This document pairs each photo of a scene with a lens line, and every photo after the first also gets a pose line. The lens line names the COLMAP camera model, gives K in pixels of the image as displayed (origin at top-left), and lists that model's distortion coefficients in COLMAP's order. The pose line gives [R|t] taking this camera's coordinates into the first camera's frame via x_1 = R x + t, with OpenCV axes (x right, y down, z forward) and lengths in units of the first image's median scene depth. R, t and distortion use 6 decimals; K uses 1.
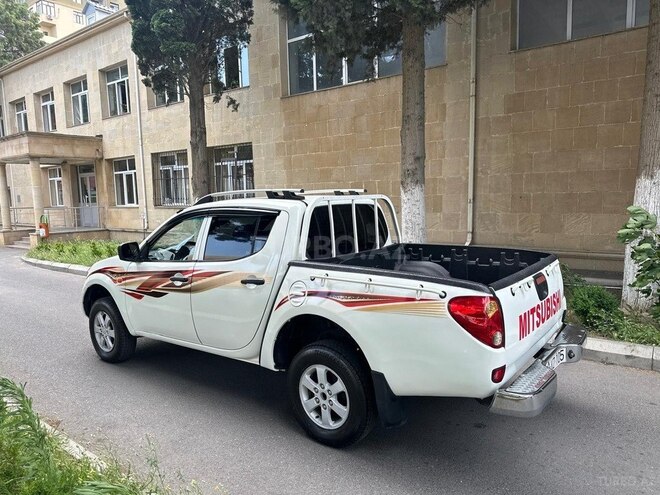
lens RADIAL K [[463.9, 0, 331.2], [0, 463.9, 248.9], [0, 0, 1]] dist [0.079496, -0.122881]
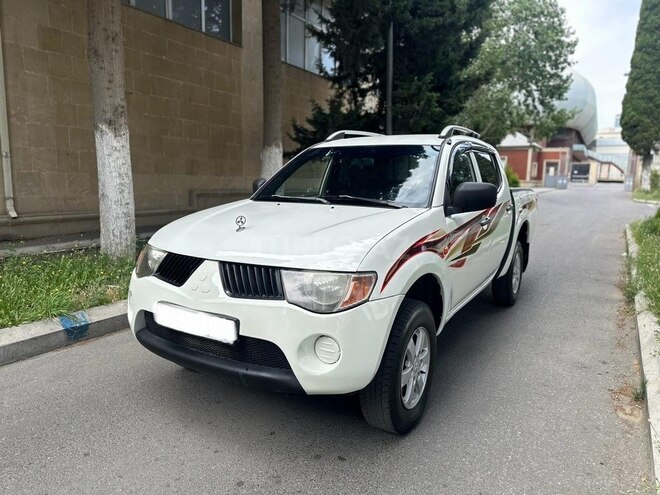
lens RADIAL K [[476.2, 0, 330.0], [0, 476.2, 247.5], [0, 0, 1]] dist [-0.000871, -0.010514]
pose [[-0.107082, -0.126348, 0.986189, -0.512437], [0.090866, 0.986498, 0.136254, -0.015721], [-0.990089, 0.104201, -0.094156, 0.598330]]
